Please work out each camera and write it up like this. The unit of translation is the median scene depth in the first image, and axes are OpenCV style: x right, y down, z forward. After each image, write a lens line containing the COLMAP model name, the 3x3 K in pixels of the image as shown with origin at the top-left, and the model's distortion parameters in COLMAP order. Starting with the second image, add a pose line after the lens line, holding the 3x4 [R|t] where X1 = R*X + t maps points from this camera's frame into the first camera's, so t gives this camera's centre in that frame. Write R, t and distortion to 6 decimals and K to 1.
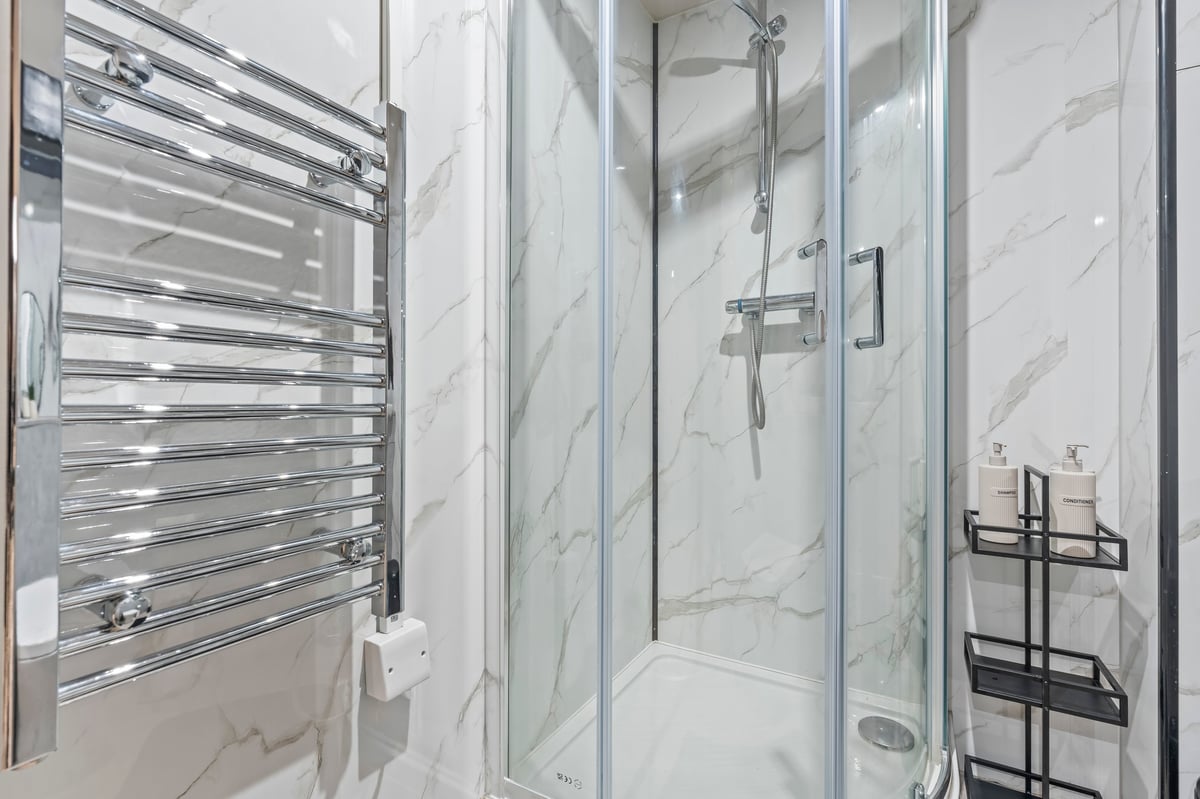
lens RADIAL K [[540.3, 0, 593.0], [0, 540.3, 393.5], [0, 0, 1]] dist [-0.007443, 0.000094]
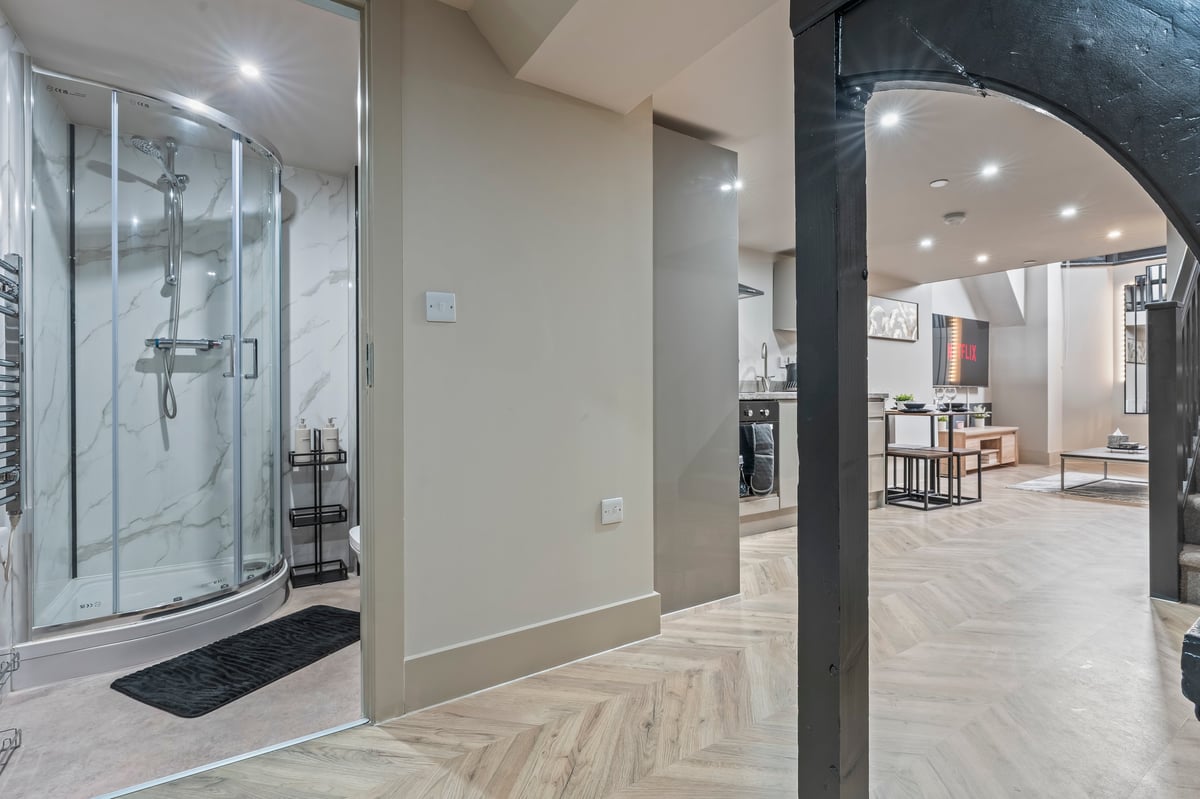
lens RADIAL K [[559.8, 0, 602.3], [0, 559.8, 396.5], [0, 0, 1]] dist [-0.001766, 0.001969]
pose [[0.436869, -0.005943, 0.899506, -0.795659], [-0.000022, 0.999978, 0.006618, -0.016409], [-0.899525, -0.002911, 0.436859, -1.136027]]
